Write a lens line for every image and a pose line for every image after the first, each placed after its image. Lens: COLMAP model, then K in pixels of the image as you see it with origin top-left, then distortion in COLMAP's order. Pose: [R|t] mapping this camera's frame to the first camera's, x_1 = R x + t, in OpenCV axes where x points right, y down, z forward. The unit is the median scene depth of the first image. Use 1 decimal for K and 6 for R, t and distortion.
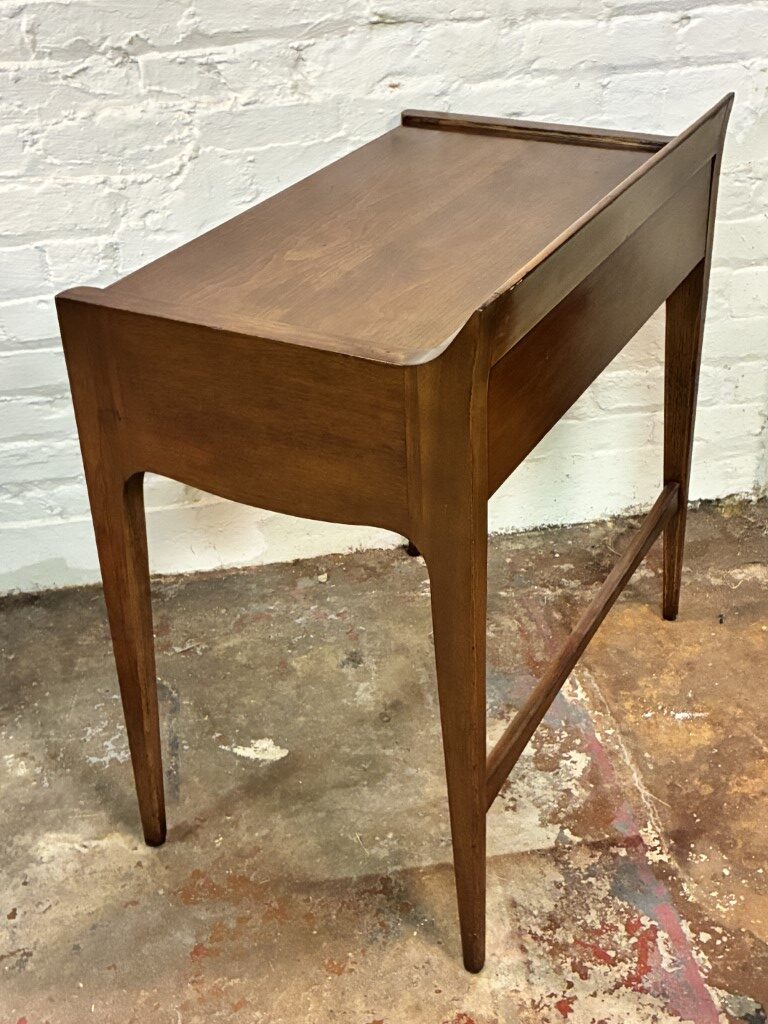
lens RADIAL K [[1325.0, 0, 376.9], [0, 1325.0, 498.4], [0, 0, 1]] dist [0.012902, 0.000000]
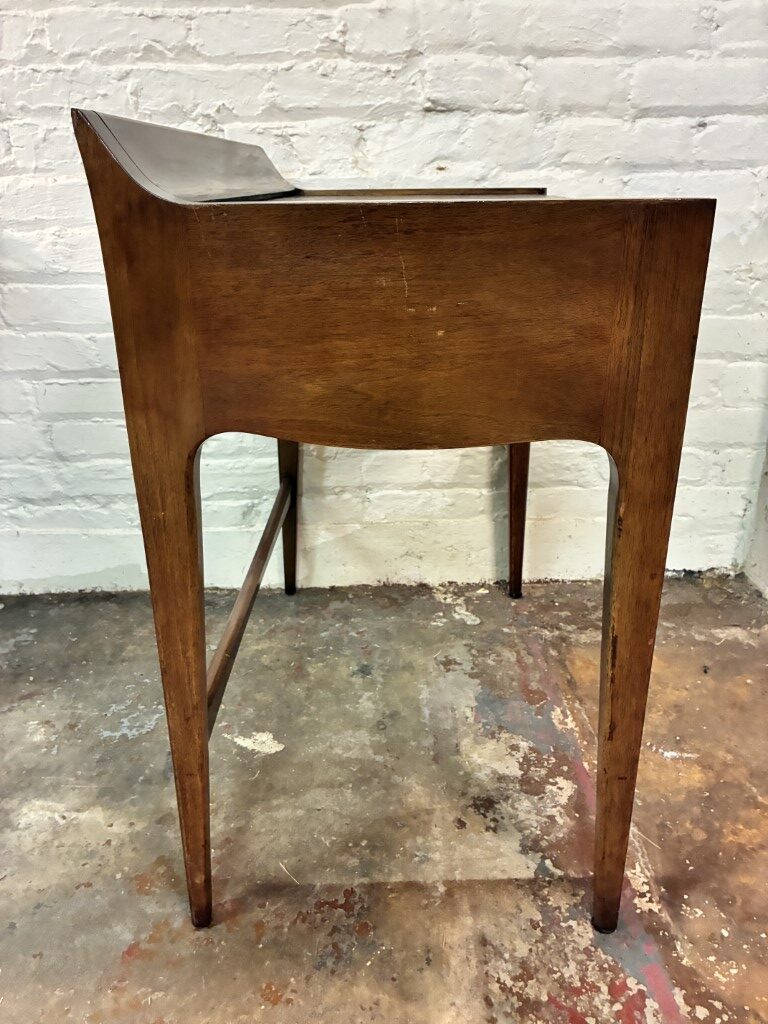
lens RADIAL K [[782.3, 0, 381.7], [0, 782.3, 507.4], [0, 0, 1]] dist [0.031478, -0.032383]
pose [[0.992018, 0.084061, -0.093992, 0.052243], [-0.096407, 0.986058, -0.135627, 0.081842], [0.081281, 0.143606, 0.986291, 0.368428]]
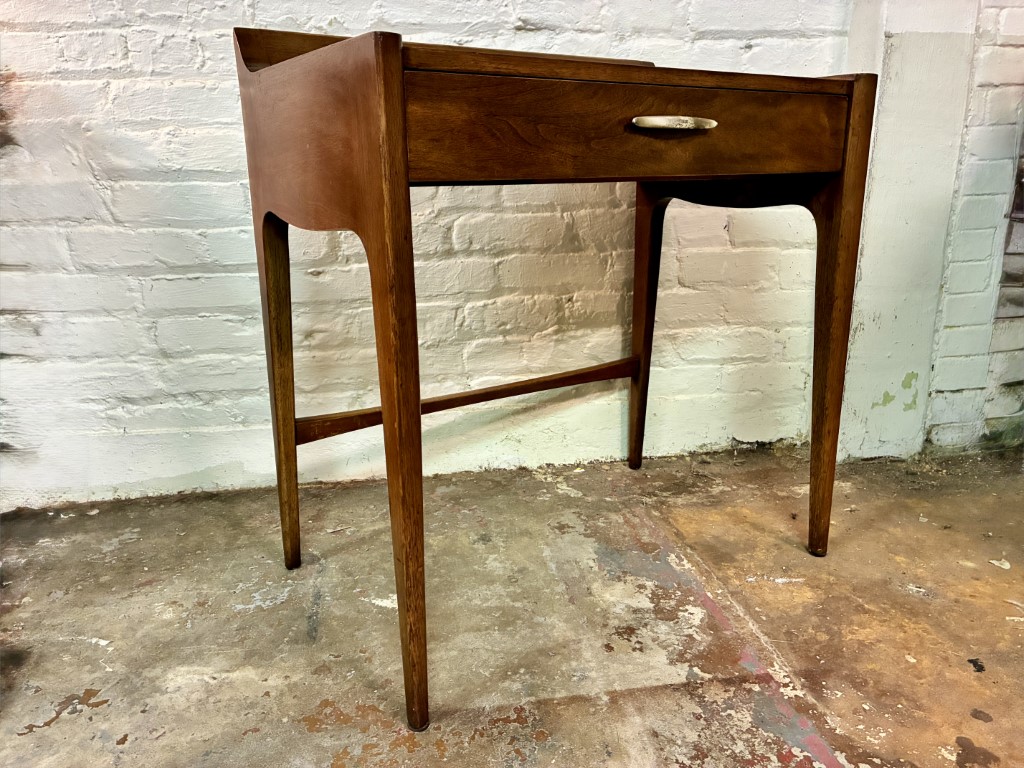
lens RADIAL K [[782.3, 0, 510.3], [0, 782.3, 381.6], [0, 0, 1]] dist [0.031478, -0.032383]
pose [[0.998765, 0.034217, 0.036026, -0.025921], [-0.023659, 0.965116, -0.260751, 0.183172], [-0.043692, 0.259576, 0.964734, 0.340029]]
